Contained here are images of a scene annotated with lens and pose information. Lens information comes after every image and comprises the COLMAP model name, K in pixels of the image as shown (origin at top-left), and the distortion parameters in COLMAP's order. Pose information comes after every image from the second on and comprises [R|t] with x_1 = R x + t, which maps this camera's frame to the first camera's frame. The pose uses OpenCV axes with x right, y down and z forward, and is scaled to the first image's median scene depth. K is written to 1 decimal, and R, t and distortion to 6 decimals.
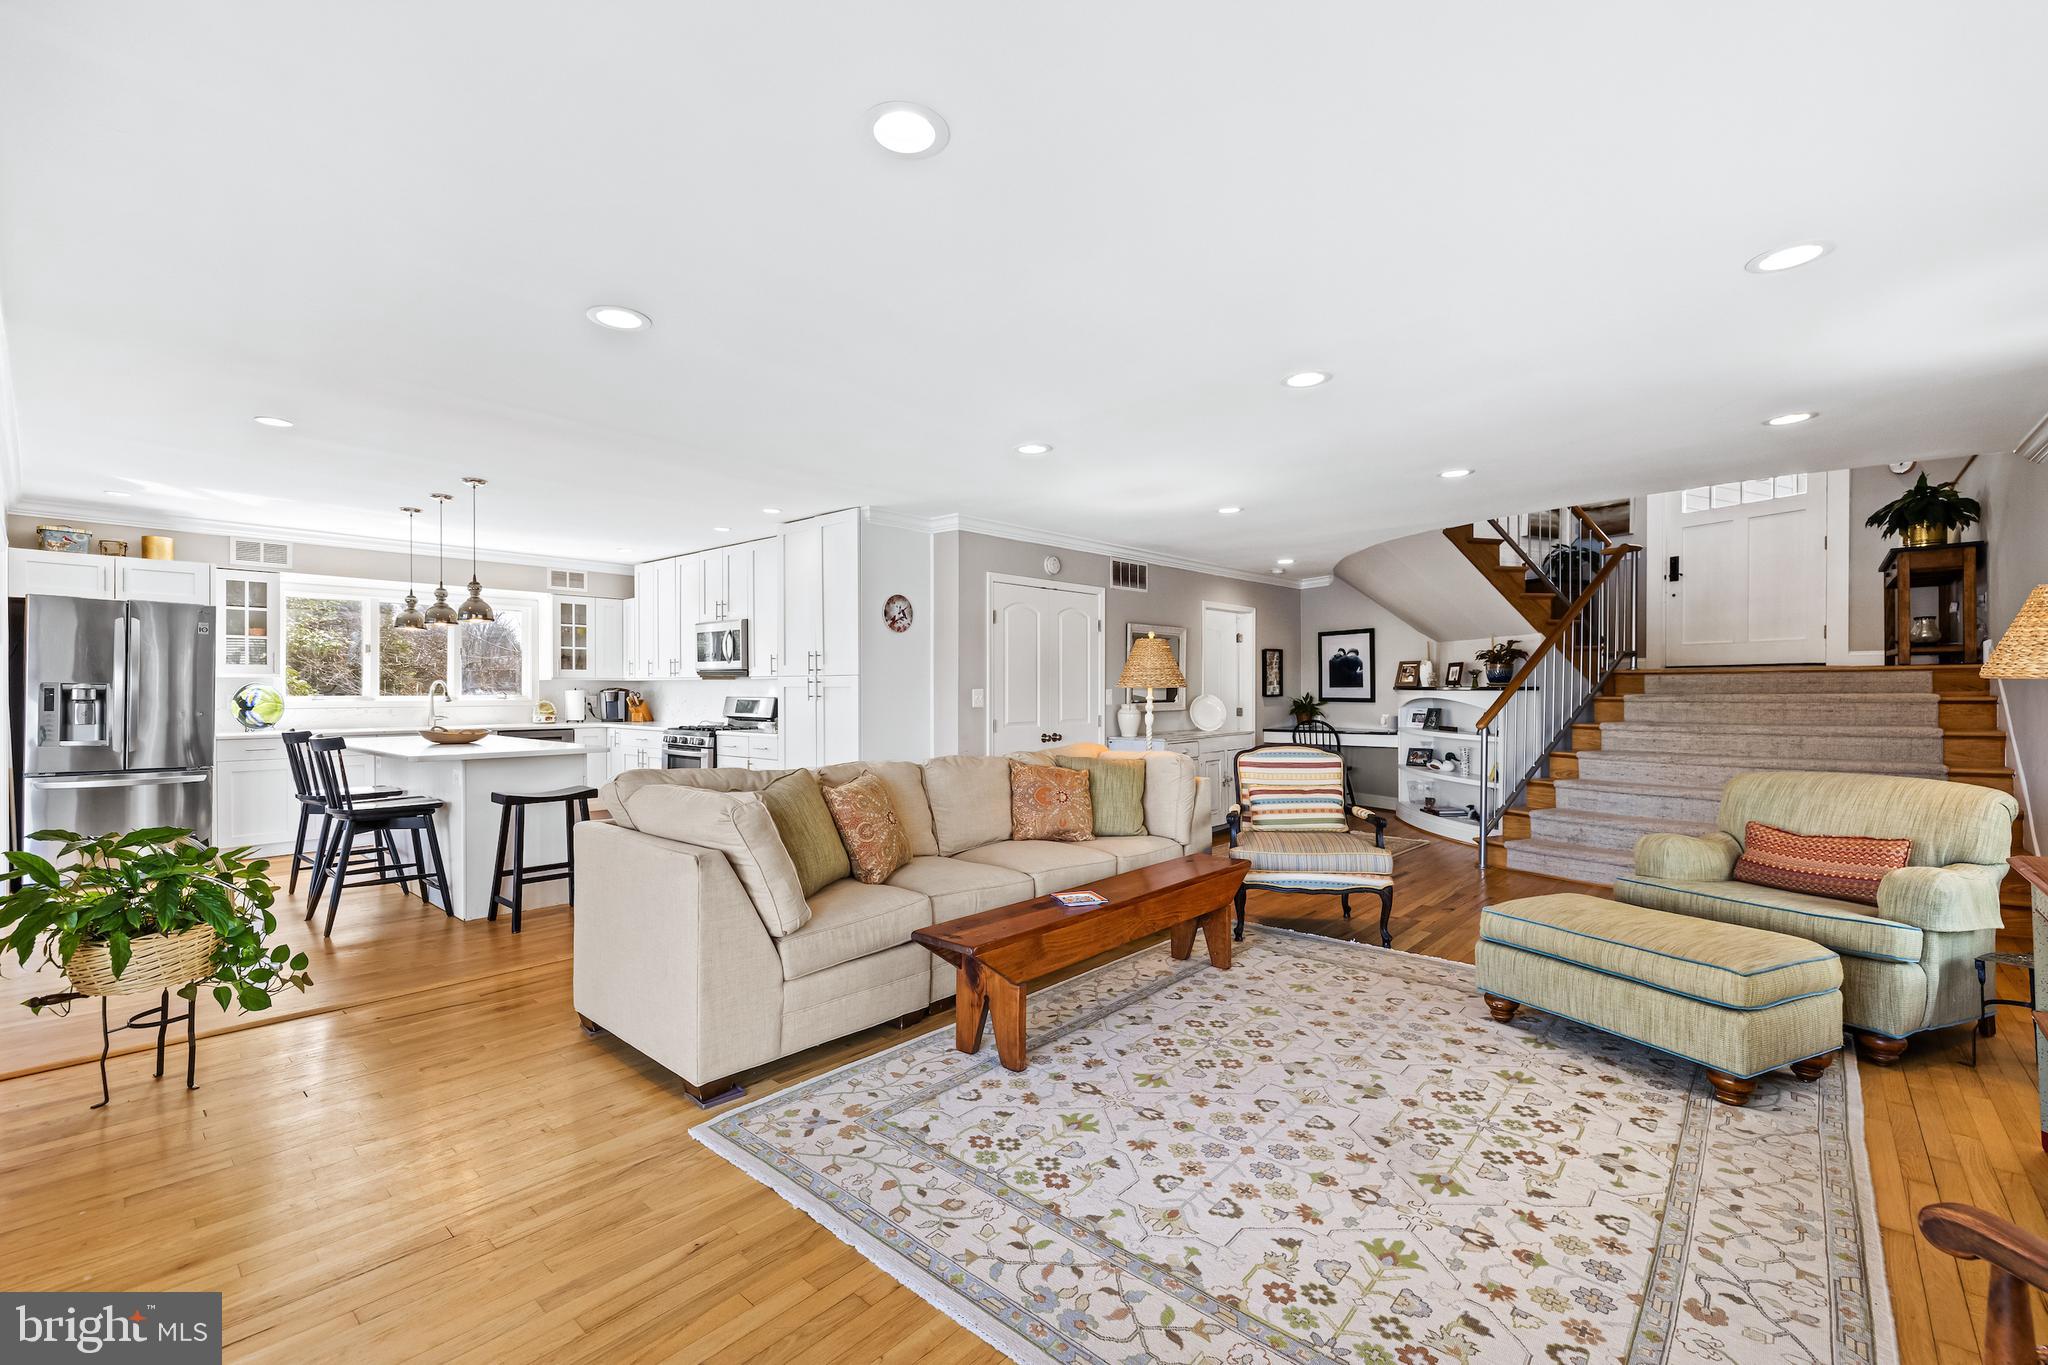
lens RADIAL K [[859.9, 0, 1024.0], [0, 859.9, 682.5], [0, 0, 1]] dist [0.000180, -0.000020]
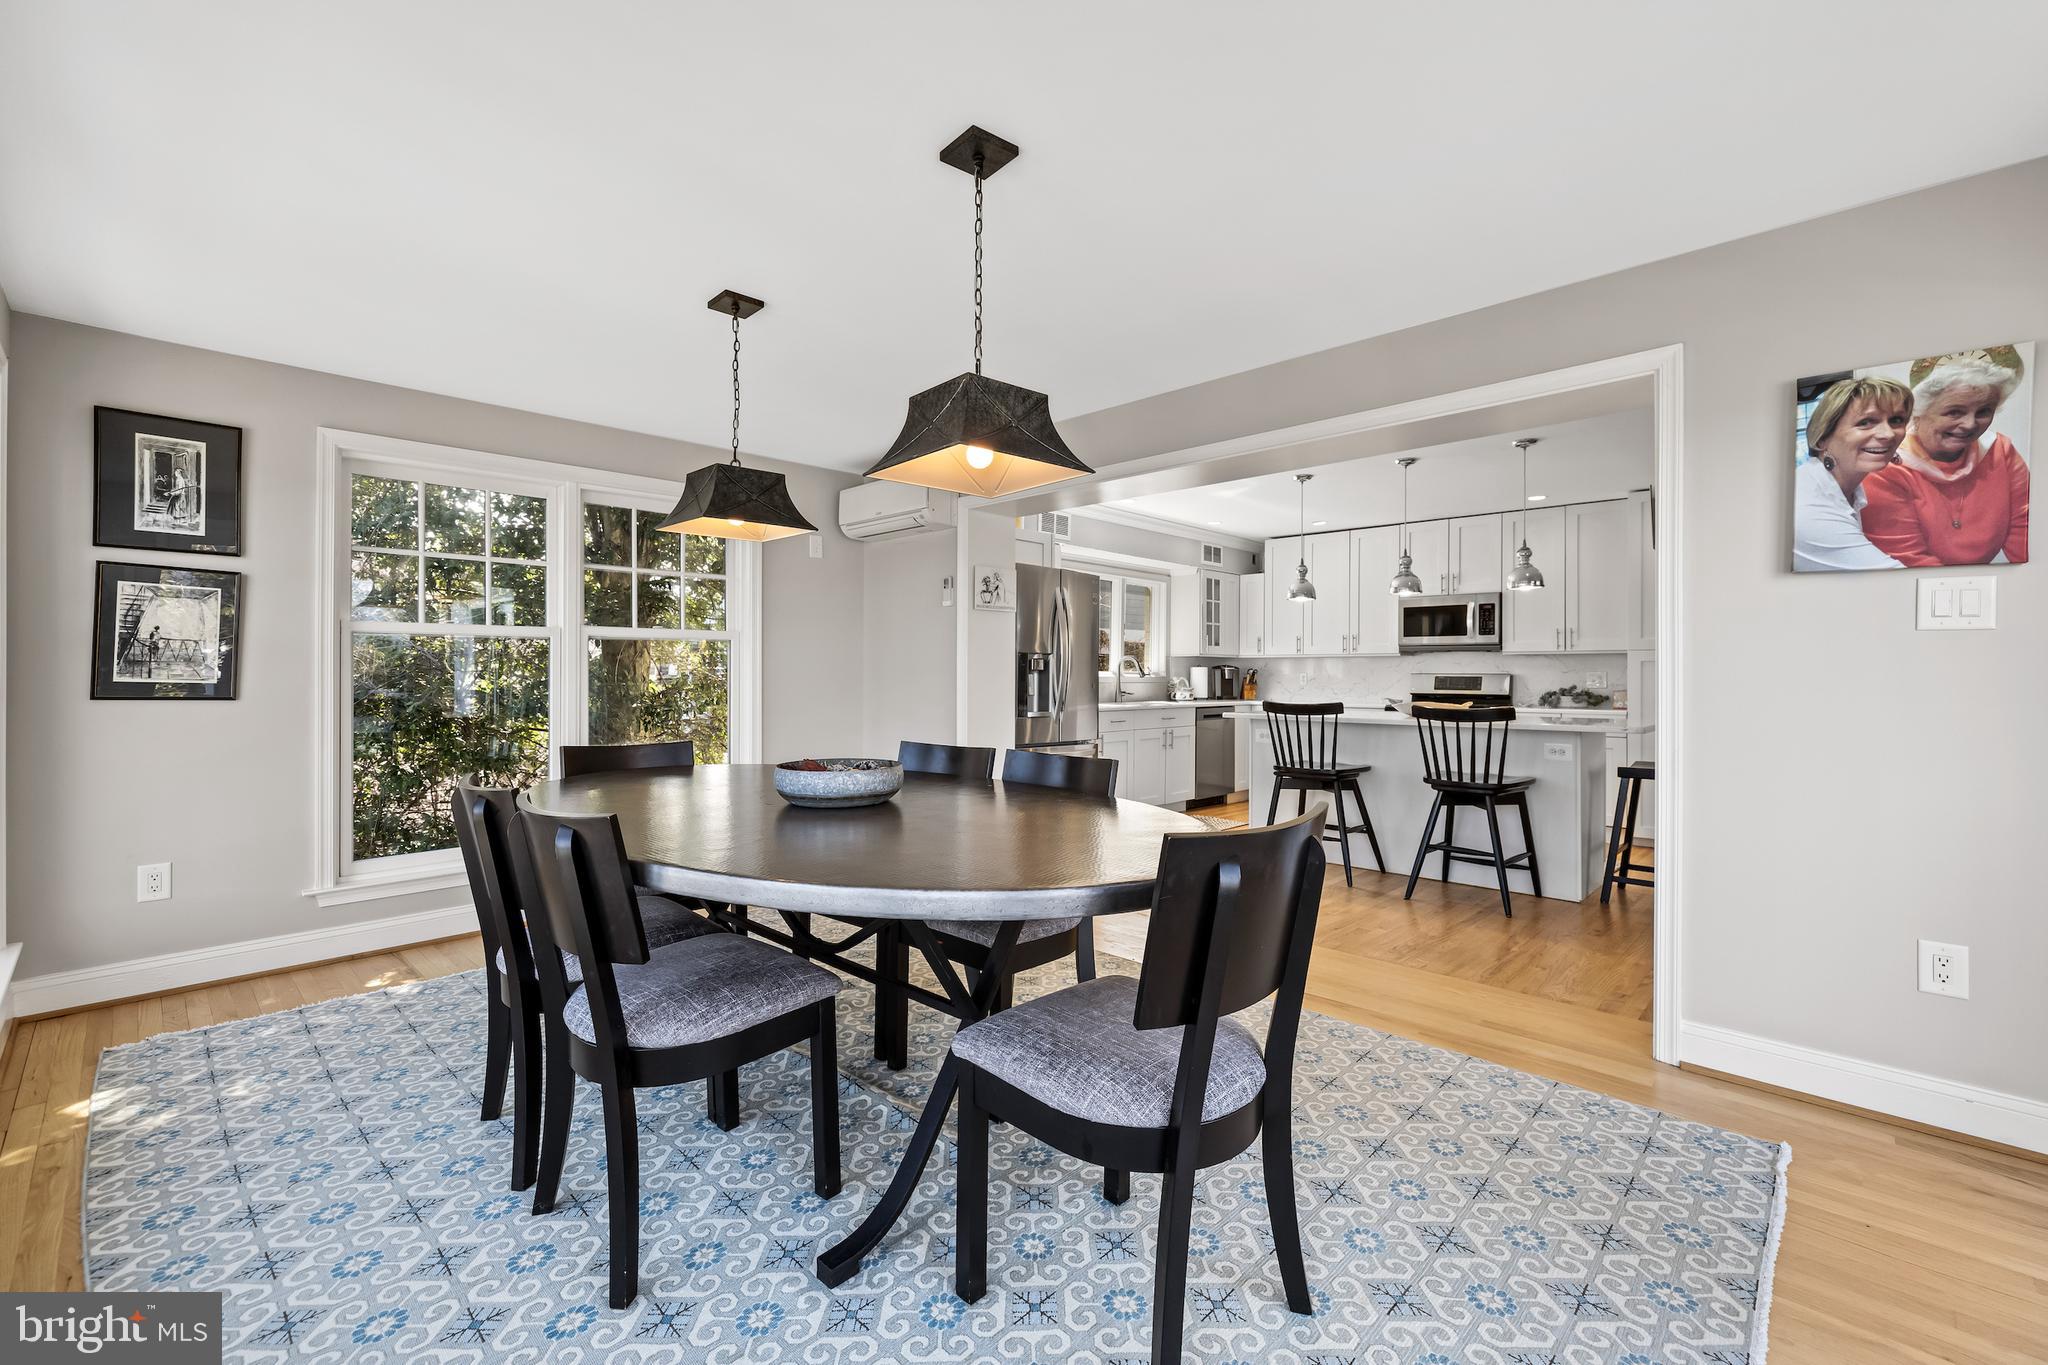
lens RADIAL K [[859.9, 0, 1024.0], [0, 859.9, 682.5], [0, 0, 1]] dist [0.000180, -0.000020]
pose [[0.999498, 0.000032, -0.031670, -0.719646], [0.000414, 0.999901, 0.014075, 0.013445], [0.031667, -0.014081, 0.999399, 0.004958]]
